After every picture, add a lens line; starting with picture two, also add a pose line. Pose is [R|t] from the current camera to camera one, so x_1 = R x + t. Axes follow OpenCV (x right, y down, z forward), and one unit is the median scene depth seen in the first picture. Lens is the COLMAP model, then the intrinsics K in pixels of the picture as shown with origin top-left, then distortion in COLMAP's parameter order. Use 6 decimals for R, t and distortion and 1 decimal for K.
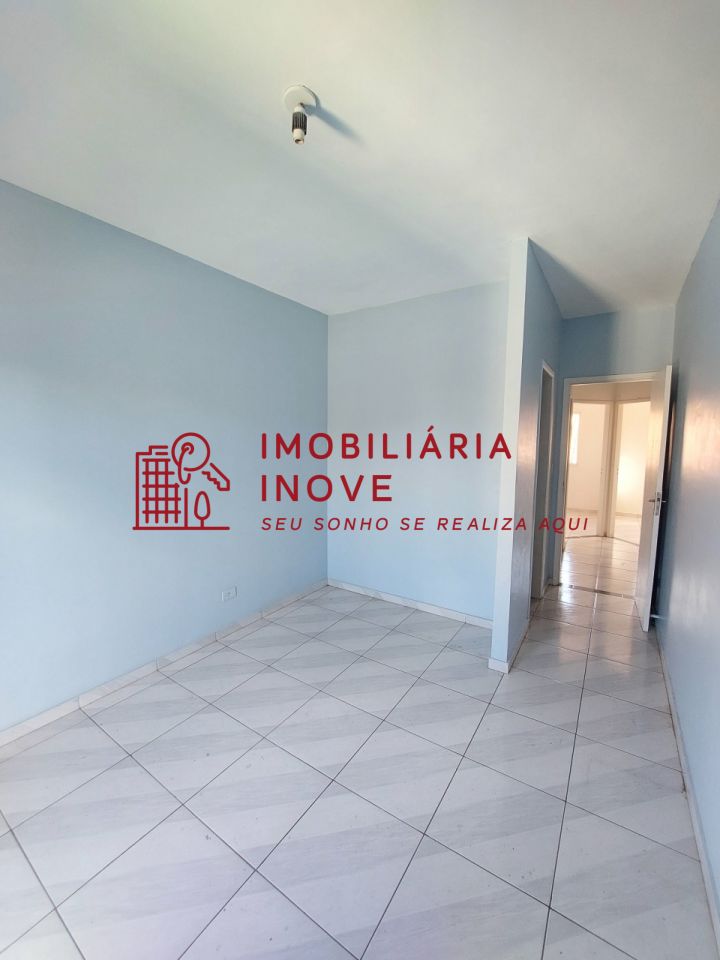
lens RADIAL K [[385.2, 0, 367.1], [0, 385.2, 476.8], [0, 0, 1]] dist [-0.013257, -0.000887]
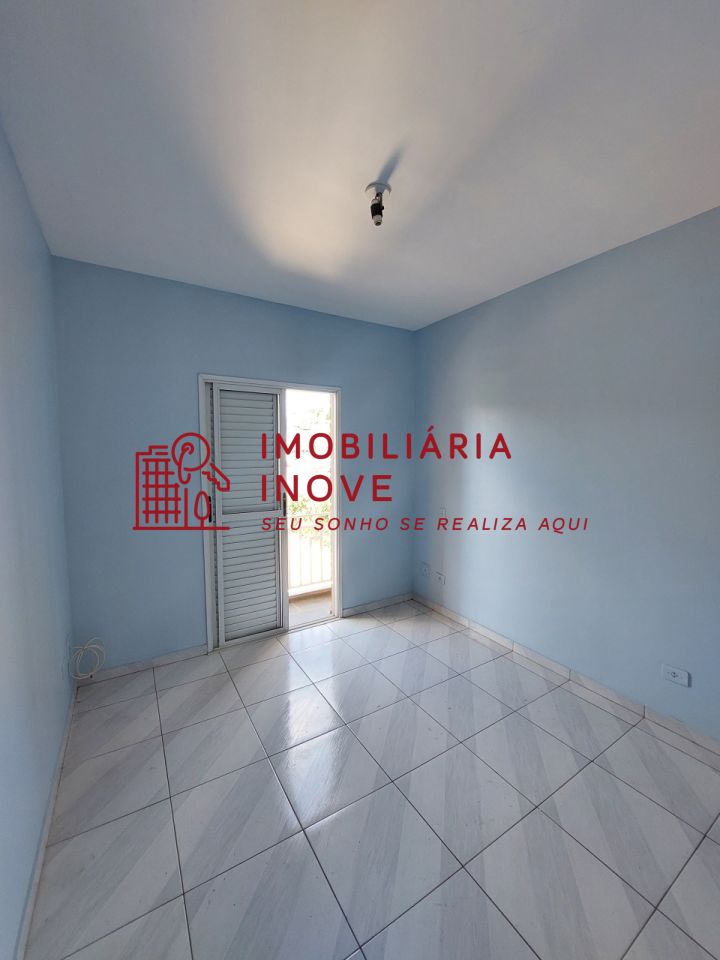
lens RADIAL K [[385.2, 0, 367.1], [0, 385.2, 476.8], [0, 0, 1]] dist [-0.013257, -0.000887]
pose [[-0.417387, 0.056362, -0.906979, 0.610111], [-0.090064, 0.990595, 0.103005, -0.092294], [0.904255, 0.124679, -0.408385, 0.922297]]
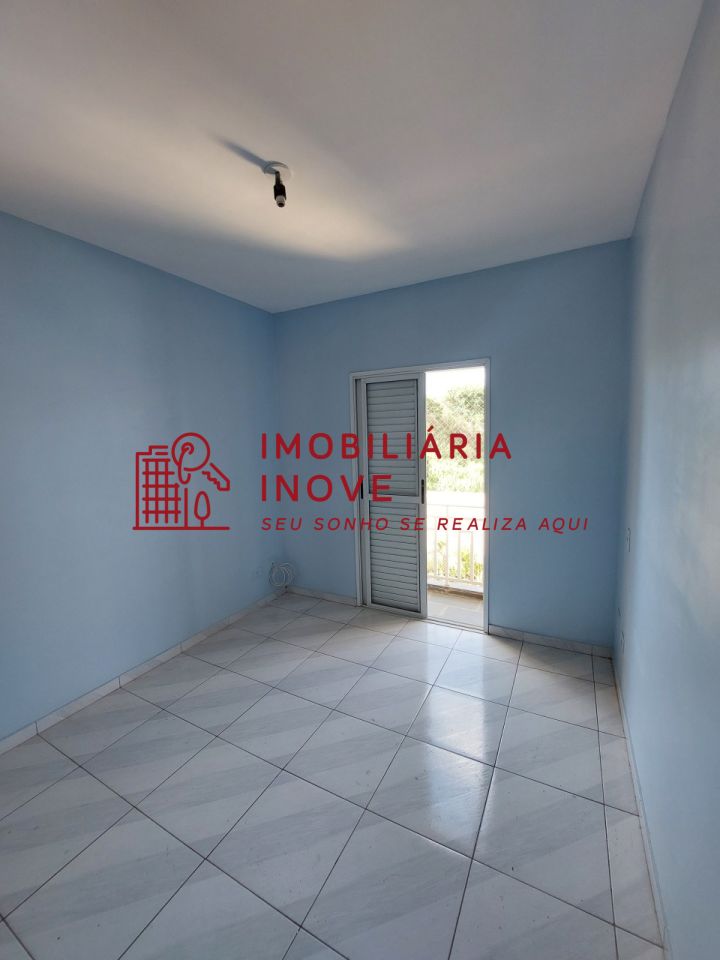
lens RADIAL K [[385.2, 0, 367.1], [0, 385.2, 476.8], [0, 0, 1]] dist [-0.013257, -0.000887]
pose [[-0.995222, 0.032086, -0.092213, -0.184629], [0.012196, 0.977915, 0.208648, -0.160468], [0.096871, 0.206527, -0.973634, 1.383879]]
